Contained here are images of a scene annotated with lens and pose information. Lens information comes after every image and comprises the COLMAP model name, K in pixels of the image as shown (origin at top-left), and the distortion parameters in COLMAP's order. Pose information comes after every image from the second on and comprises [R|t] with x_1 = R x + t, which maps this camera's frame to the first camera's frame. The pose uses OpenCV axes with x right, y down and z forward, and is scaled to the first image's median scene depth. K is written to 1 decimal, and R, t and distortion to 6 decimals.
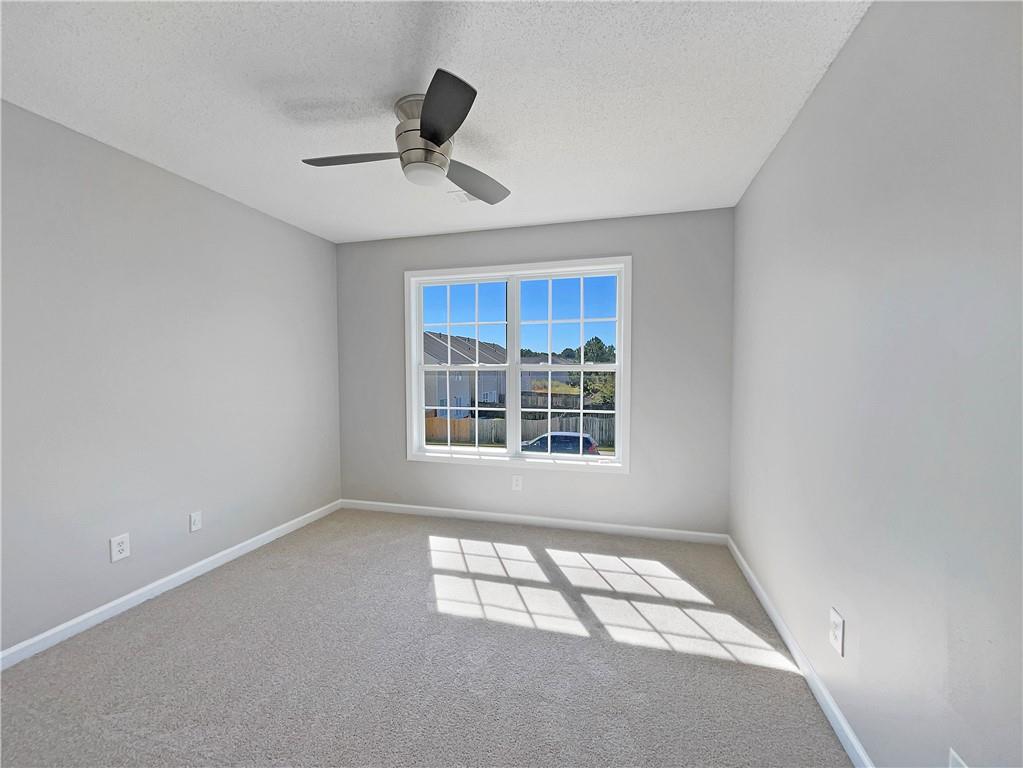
lens RADIAL K [[421.9, 0, 510.7], [0, 421.9, 375.0], [0, 0, 1]] dist [-0.001005, -0.000096]
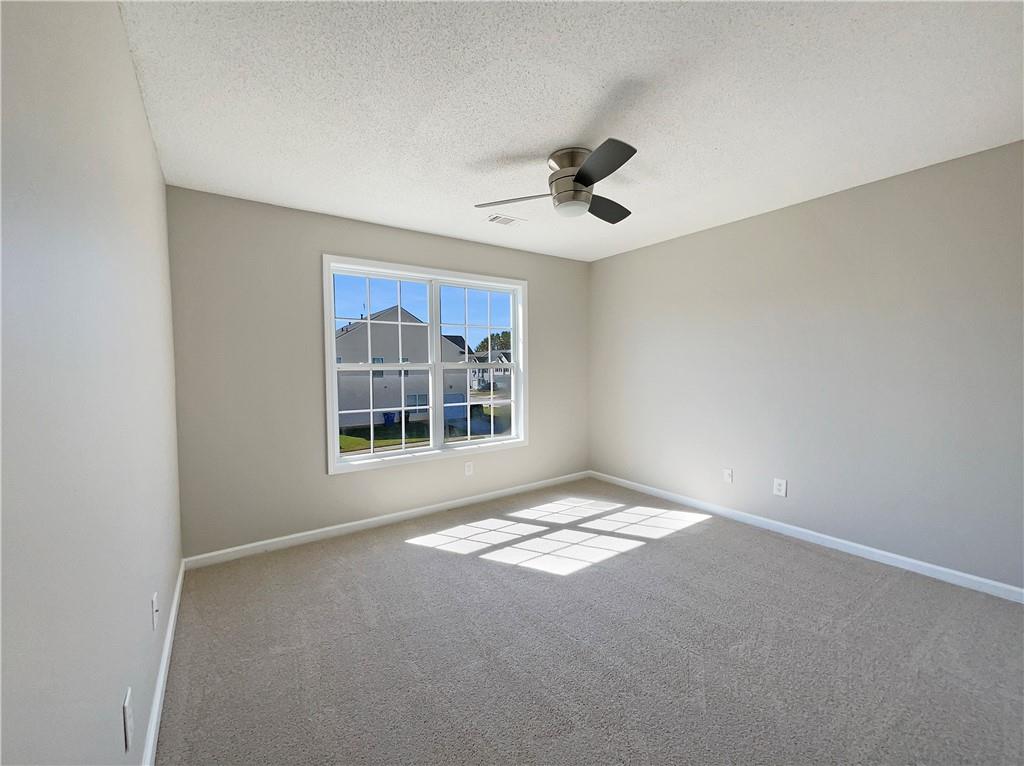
lens RADIAL K [[409.6, 0, 512.0], [0, 409.6, 383.0], [0, 0, 1]] dist [-0.000039, -0.000039]
pose [[0.644537, -0.035444, 0.763751, -0.688108], [0.024764, 0.999369, 0.025479, 0.002959], [-0.764172, 0.002492, 0.645008, 0.194729]]
